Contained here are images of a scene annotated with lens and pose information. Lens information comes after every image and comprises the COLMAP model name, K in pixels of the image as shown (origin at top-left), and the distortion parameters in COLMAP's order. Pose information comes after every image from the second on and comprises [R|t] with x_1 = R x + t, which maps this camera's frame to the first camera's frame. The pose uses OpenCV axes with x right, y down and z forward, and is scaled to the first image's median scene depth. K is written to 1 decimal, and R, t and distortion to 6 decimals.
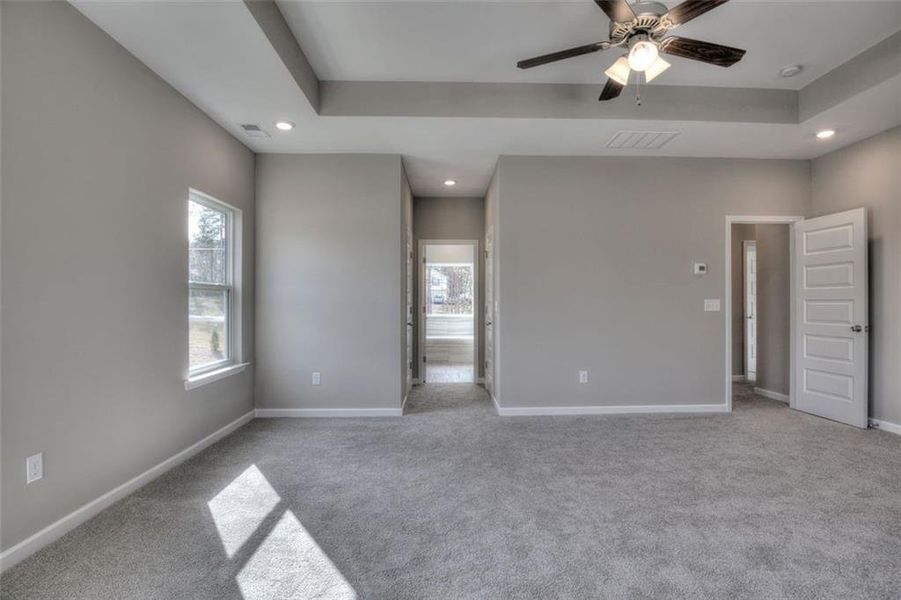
lens RADIAL K [[408.2, 0, 451.3], [0, 408.2, 308.6], [0, 0, 1]] dist [-0.001036, -0.000059]
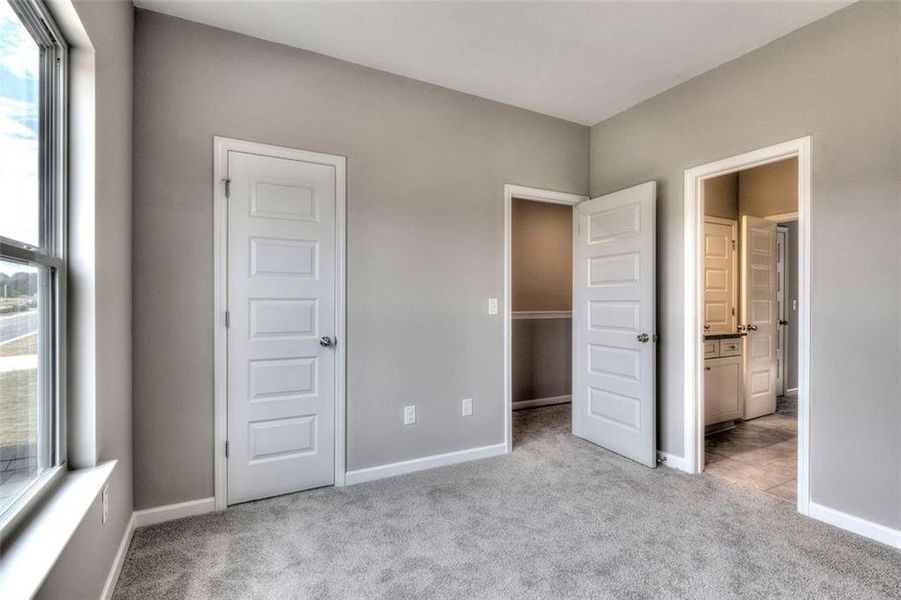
lens RADIAL K [[426.2, 0, 446.0], [0, 426.2, 300.7], [0, 0, 1]] dist [-0.002081, -0.000854]
pose [[0.904570, 0.010094, 0.426206, 0.289257], [-0.004397, 0.999887, -0.014350, -0.008892], [-0.426302, 0.011107, 0.904512, 0.407939]]
